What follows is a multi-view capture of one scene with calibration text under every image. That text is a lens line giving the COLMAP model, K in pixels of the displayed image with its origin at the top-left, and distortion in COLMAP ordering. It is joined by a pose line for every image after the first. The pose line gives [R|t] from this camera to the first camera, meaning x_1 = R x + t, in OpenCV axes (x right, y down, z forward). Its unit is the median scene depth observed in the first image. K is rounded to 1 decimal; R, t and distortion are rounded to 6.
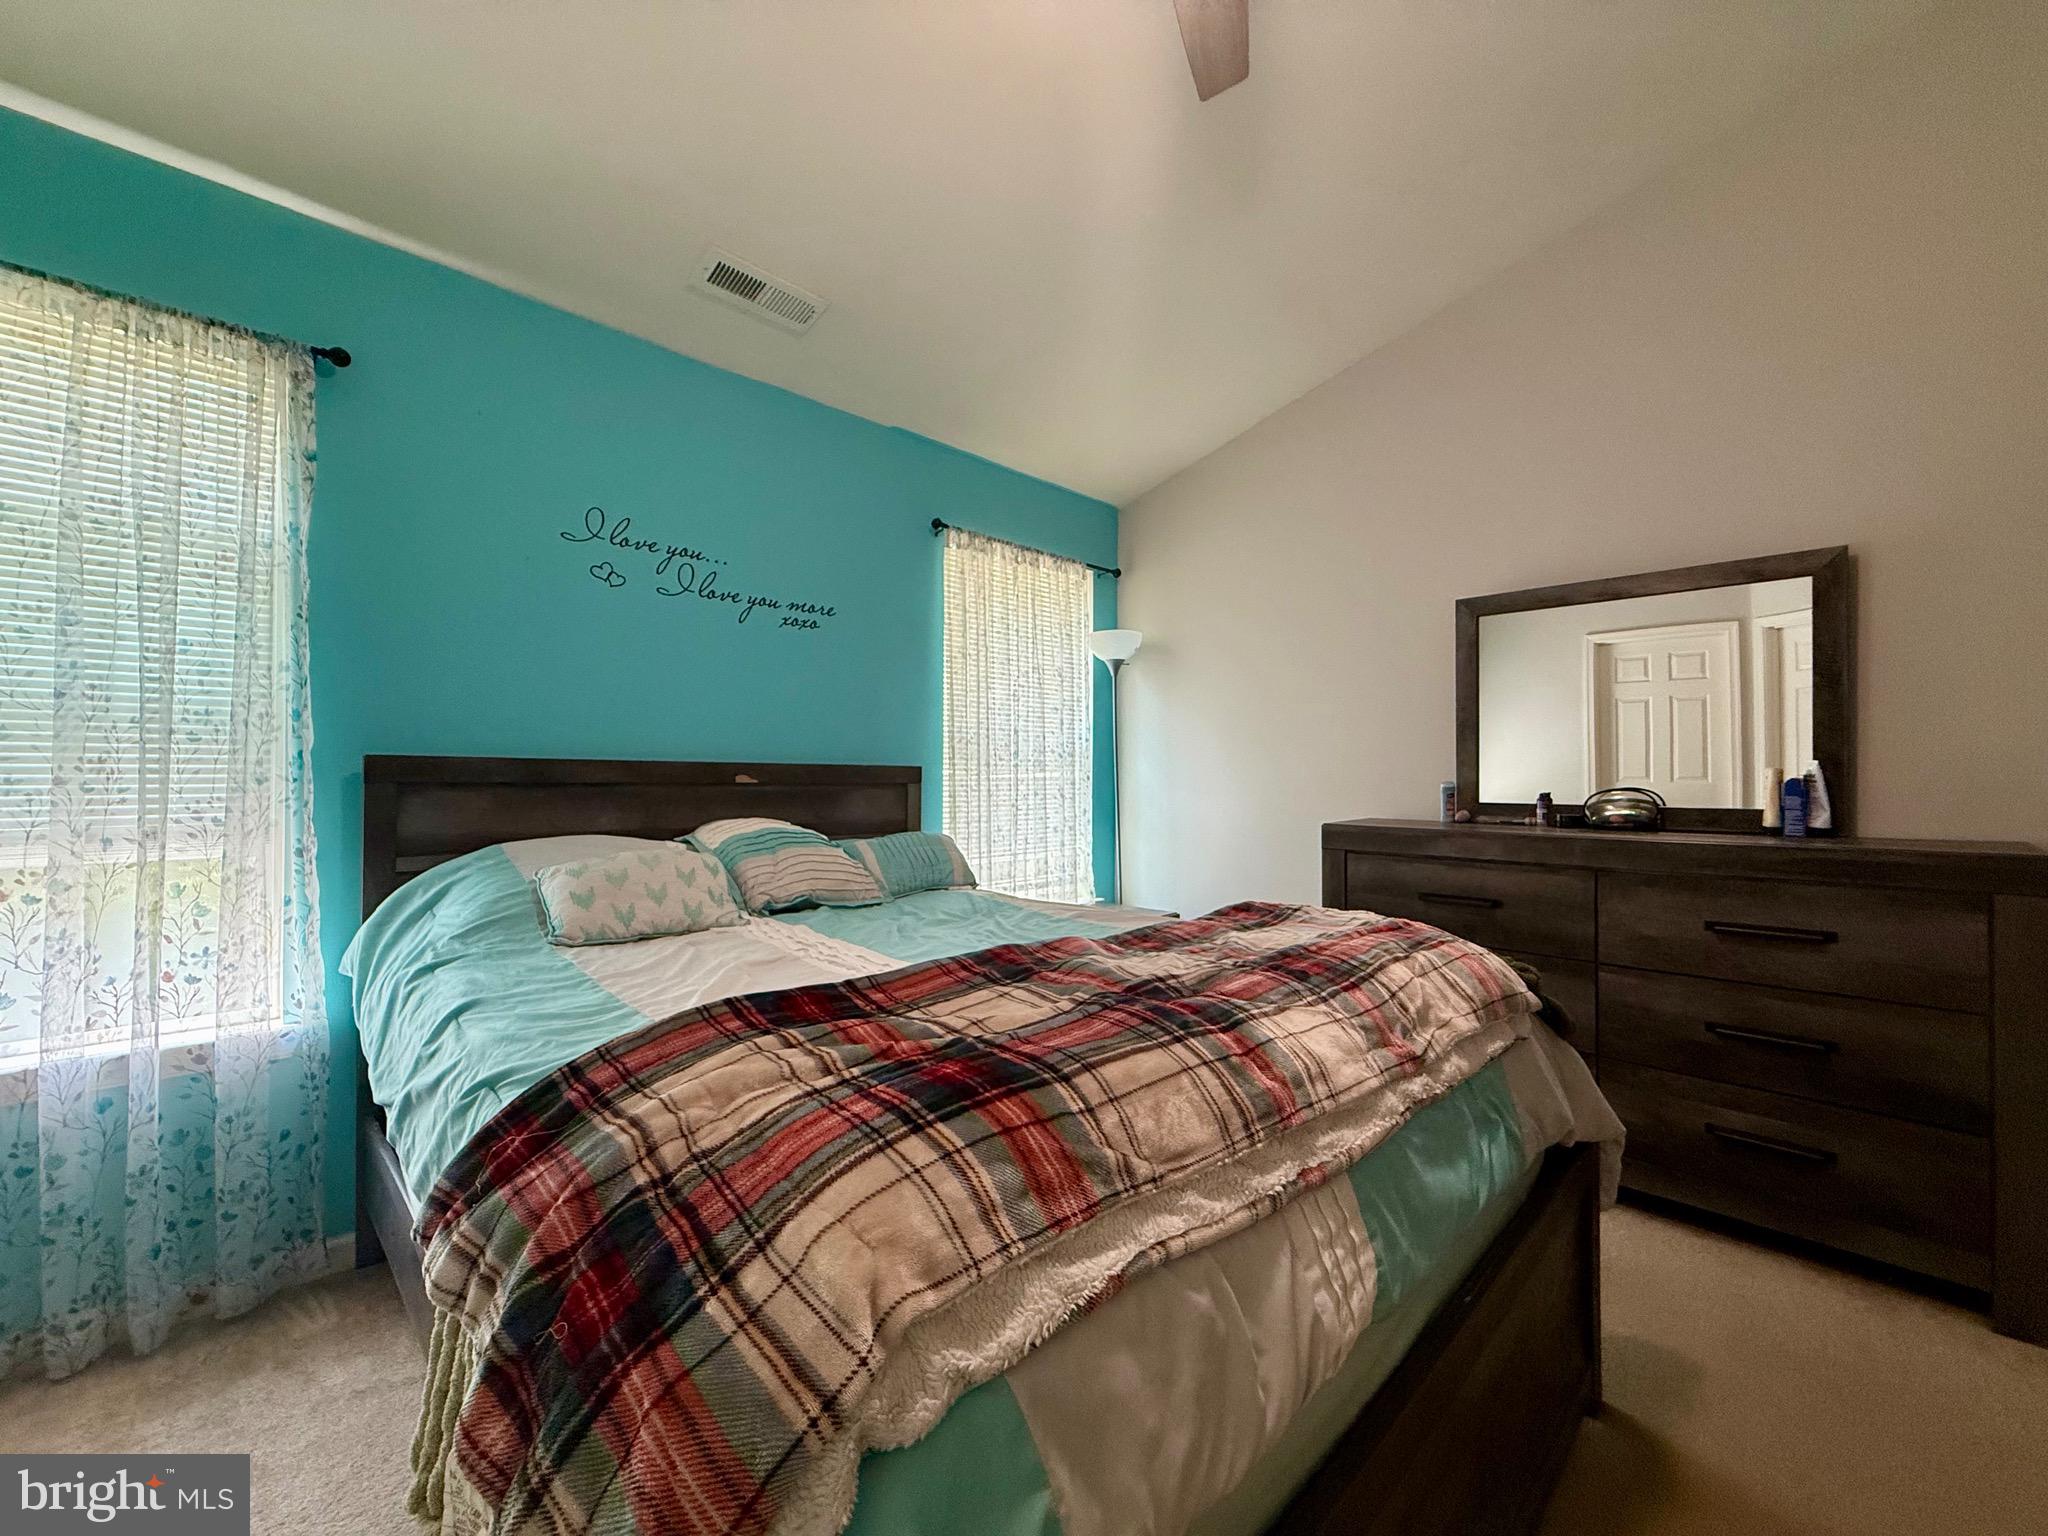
lens RADIAL K [[813.3, 0, 1018.4], [0, 813.3, 777.9], [0, 0, 1]] dist [-0.013543, 0.001281]
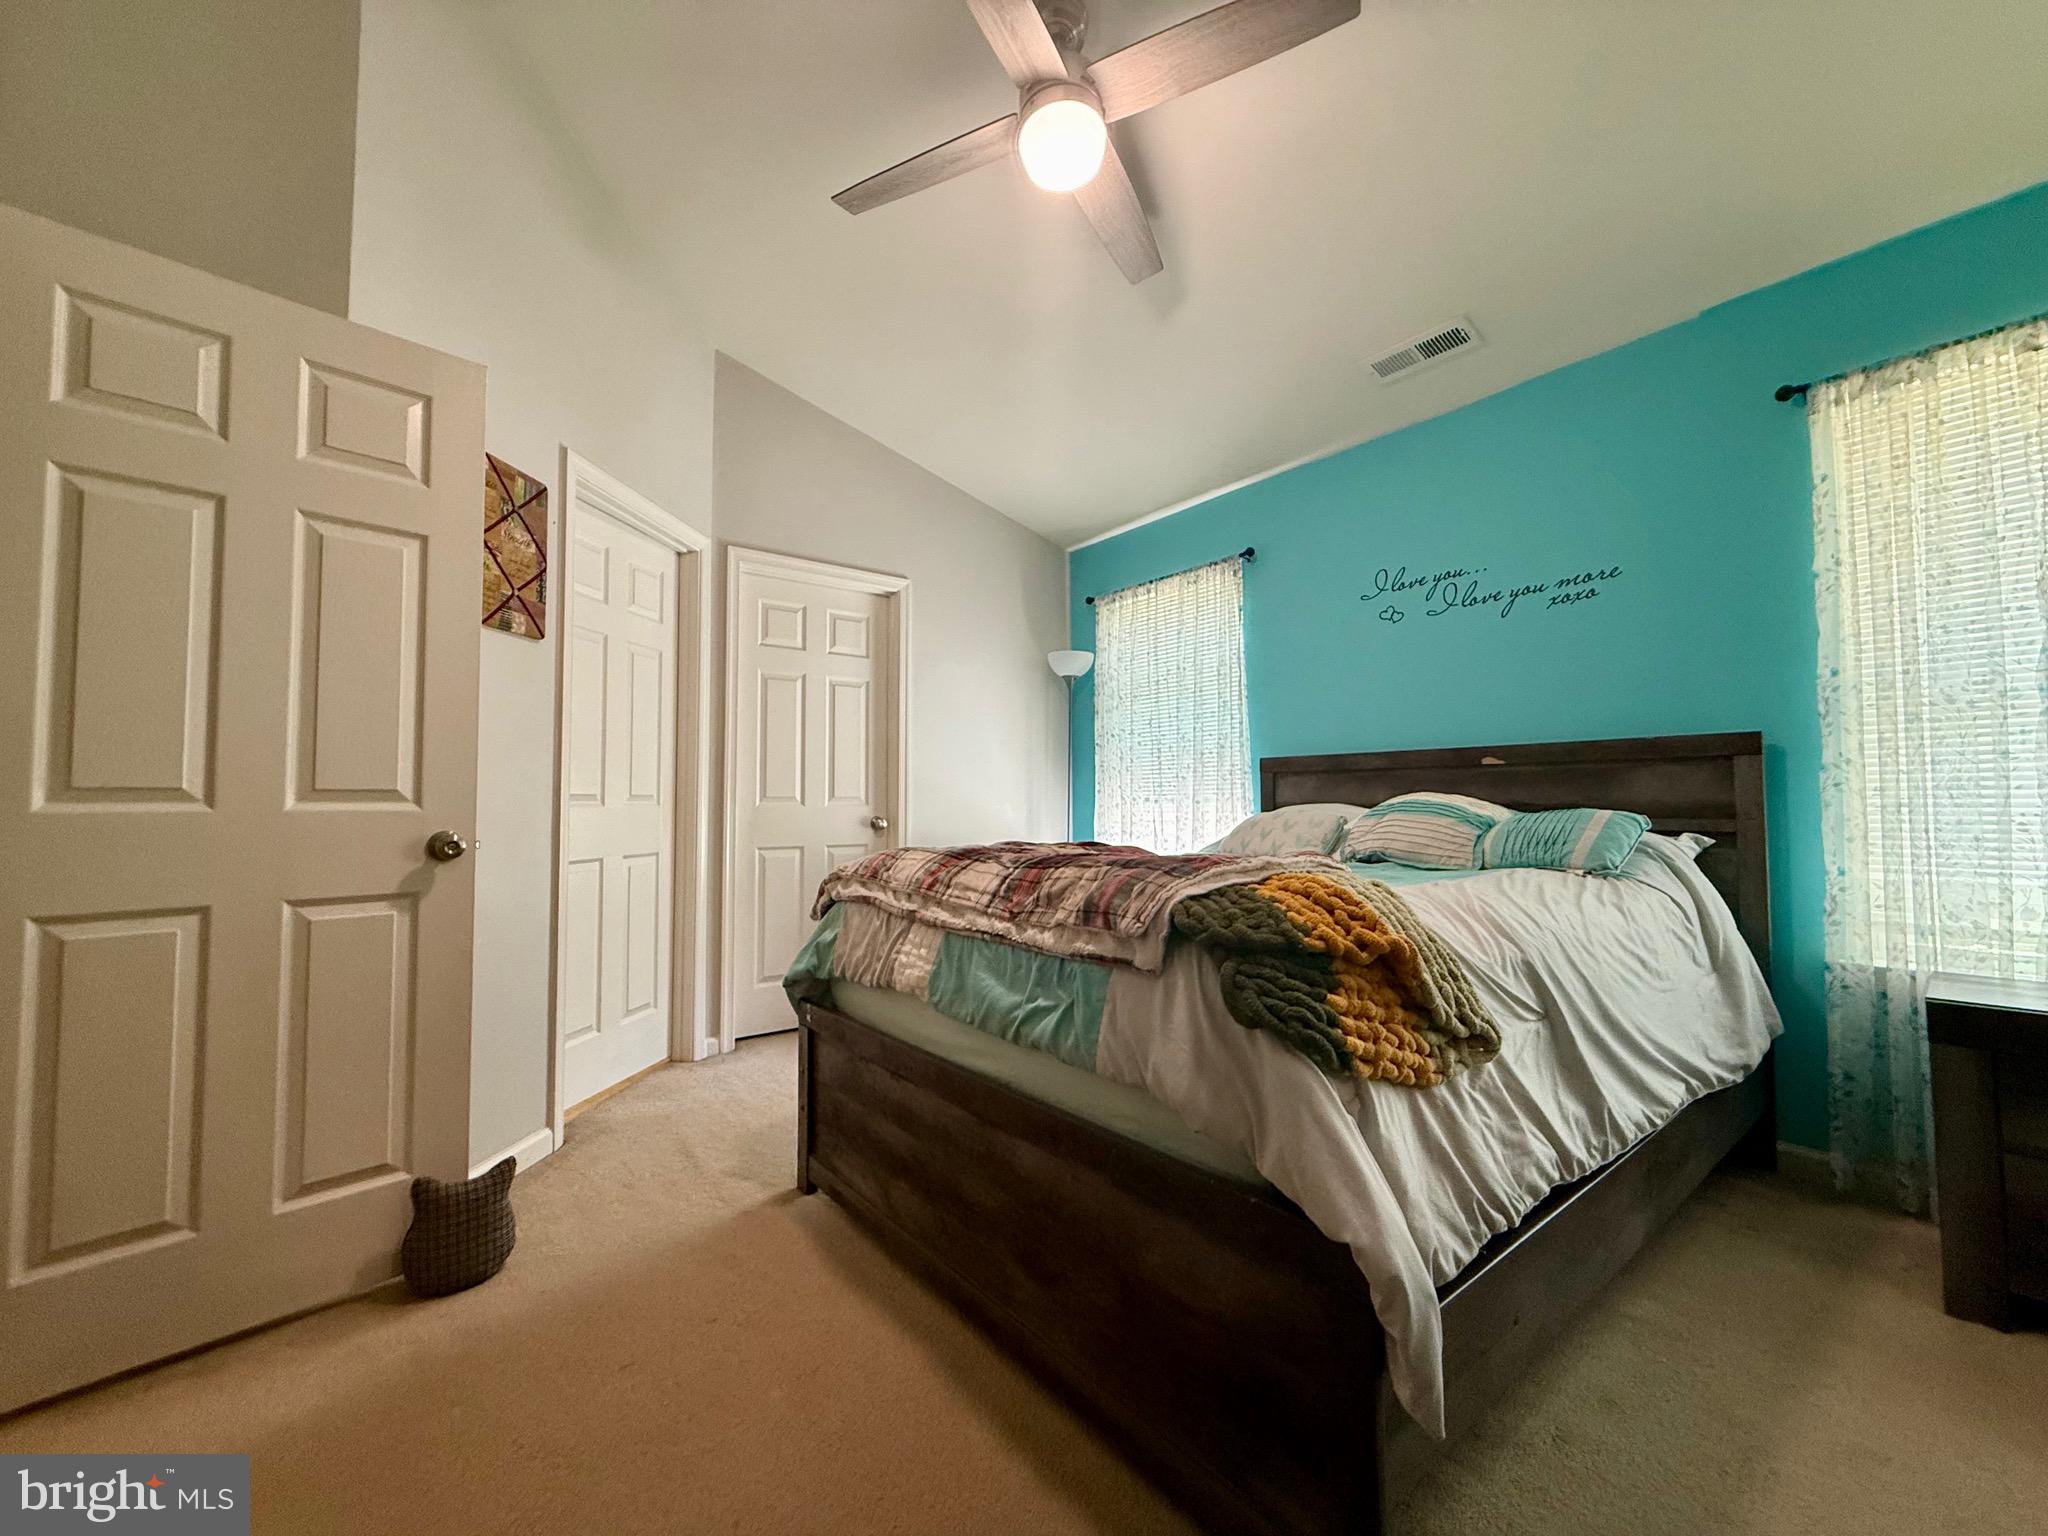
lens RADIAL K [[813.3, 0, 1020.6], [0, 813.3, 771.1], [0, 0, 1]] dist [-0.013543, 0.001281]
pose [[-0.112056, -0.048397, -0.992523, 0.878220], [0.003156, 0.998791, -0.049059, 0.072248], [0.993697, -0.008630, -0.111767, 0.527396]]
